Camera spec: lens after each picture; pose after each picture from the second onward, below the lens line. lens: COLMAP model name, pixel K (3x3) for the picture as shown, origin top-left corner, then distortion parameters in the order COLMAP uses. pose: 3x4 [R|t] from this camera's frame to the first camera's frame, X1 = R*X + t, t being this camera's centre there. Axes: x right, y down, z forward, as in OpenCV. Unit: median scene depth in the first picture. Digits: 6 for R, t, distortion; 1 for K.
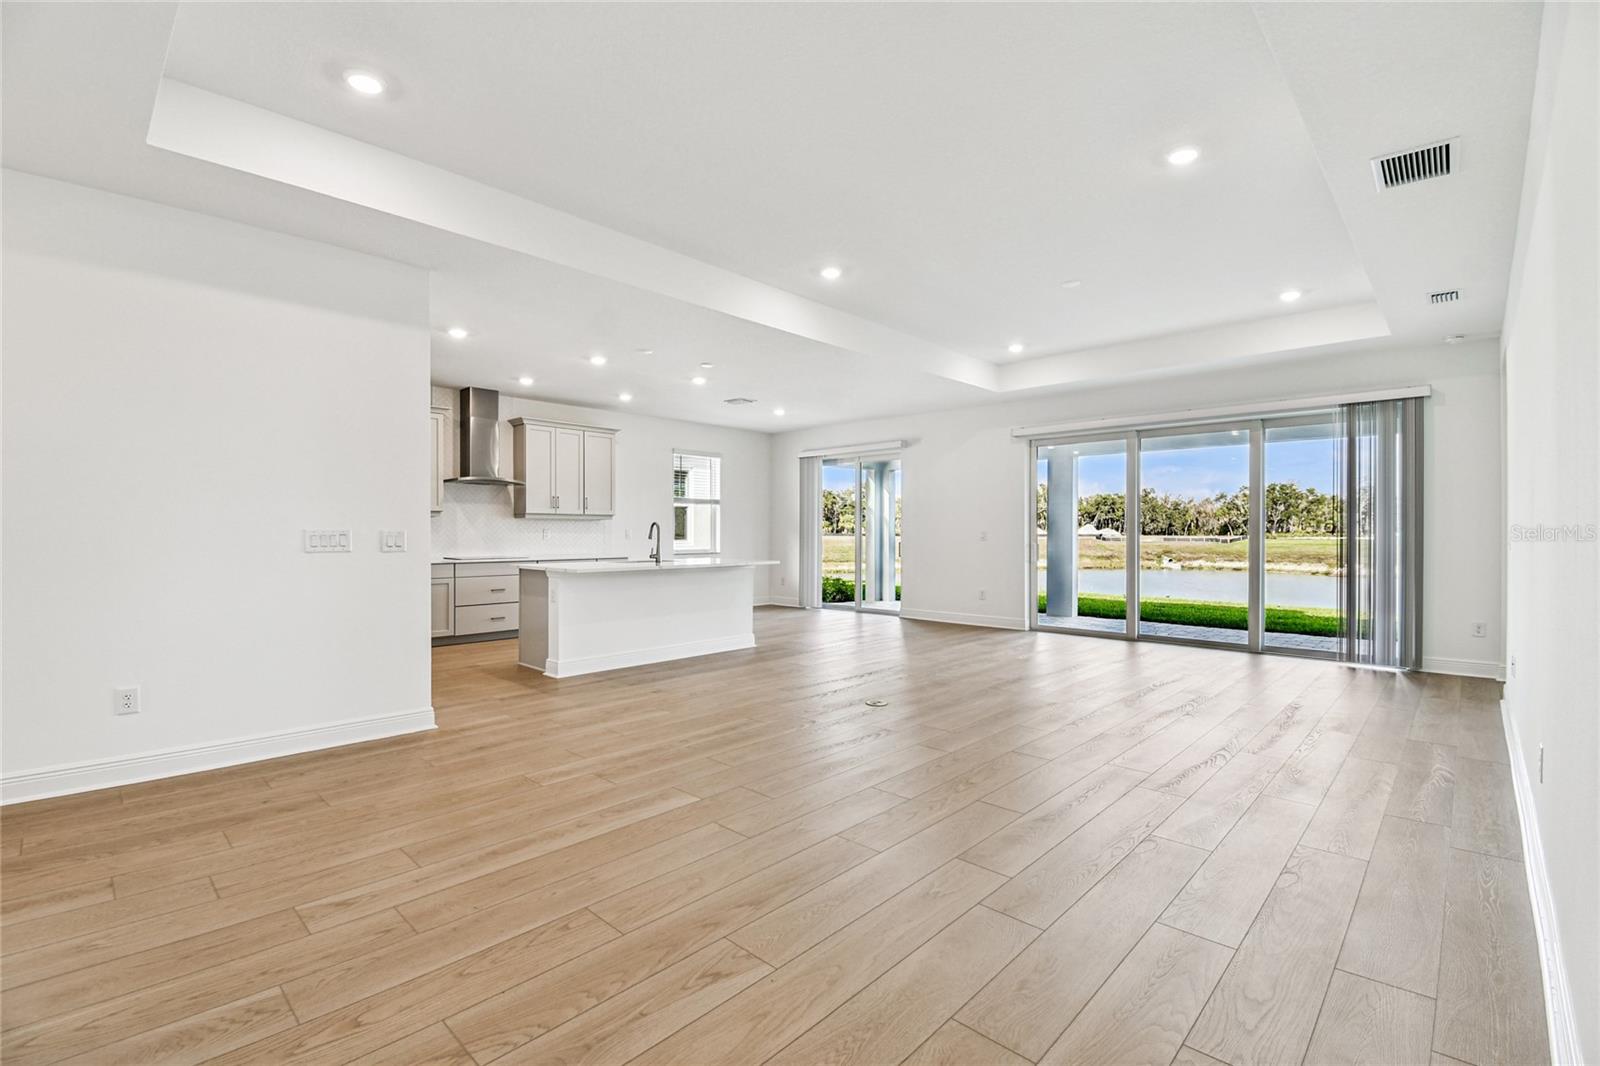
lens RADIAL K [[713.2, 0, 798.5], [0, 713.2, 535.2], [0, 0, 1]] dist [0.009874, -0.000707]
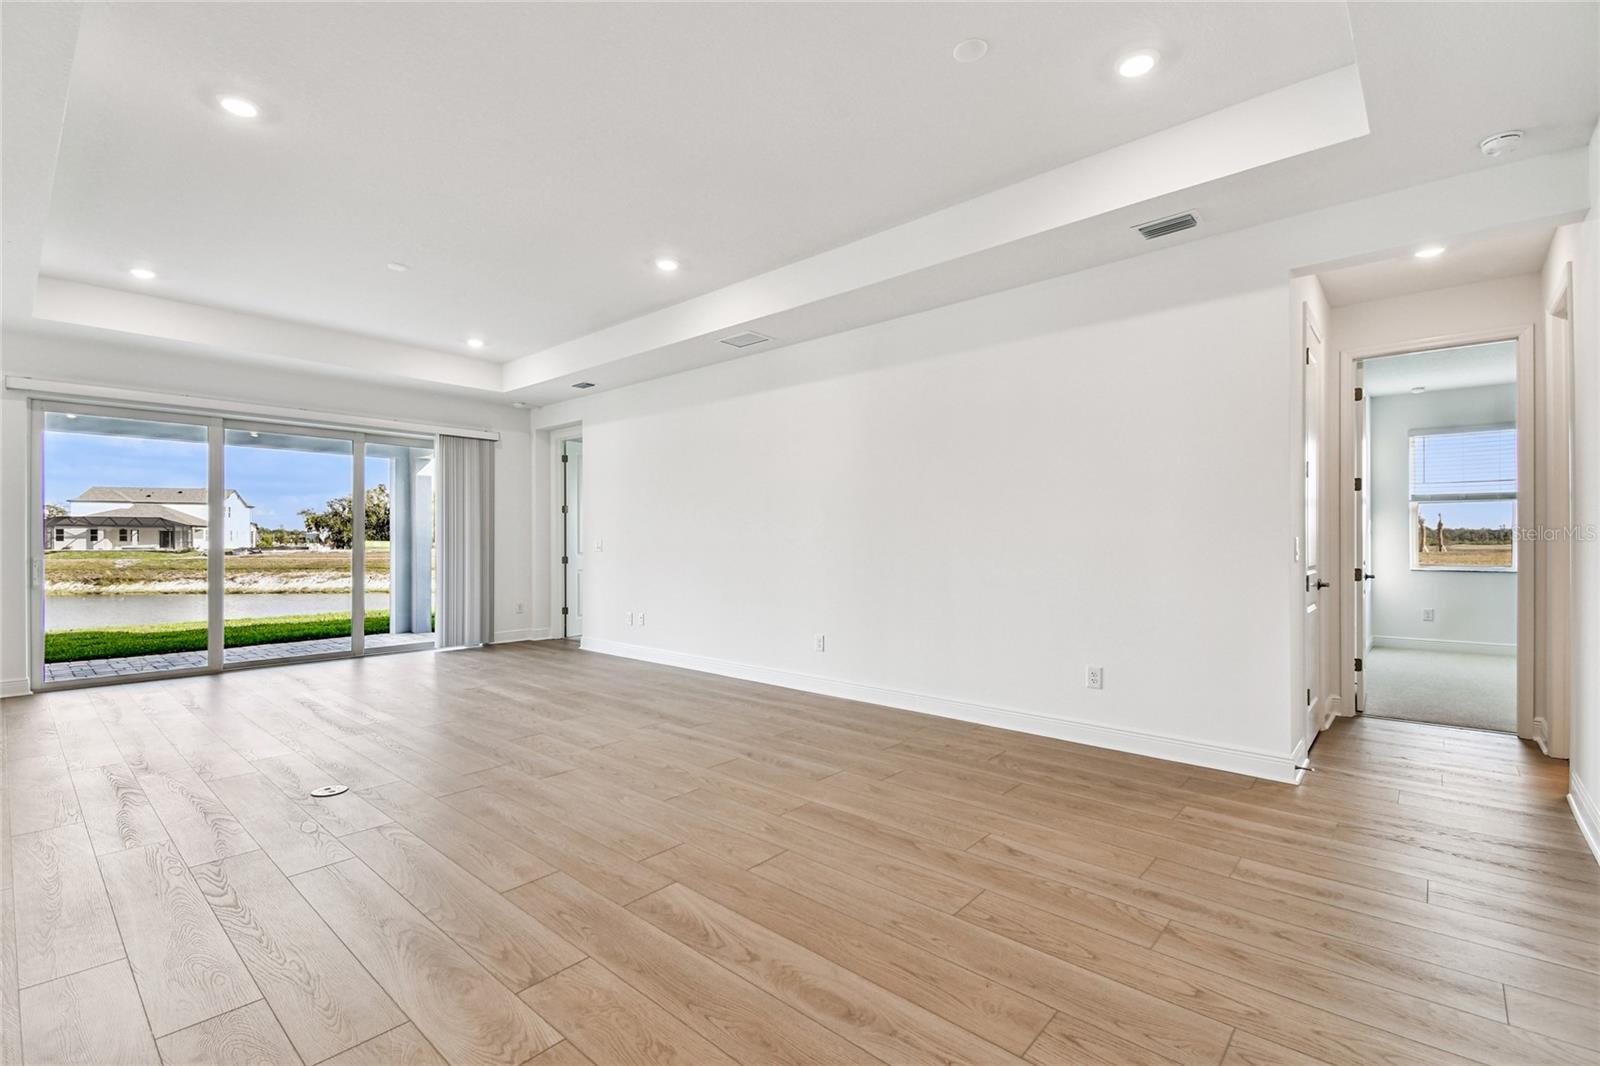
lens RADIAL K [[713.2, 0, 797.7], [0, 713.2, 537.3], [0, 0, 1]] dist [0.009874, -0.000707]
pose [[-0.041767, 0.002969, 0.999123, -0.639216], [0.010076, 0.999946, -0.002550, 0.001252], [-0.999077, 0.009960, -0.041794, 0.629360]]
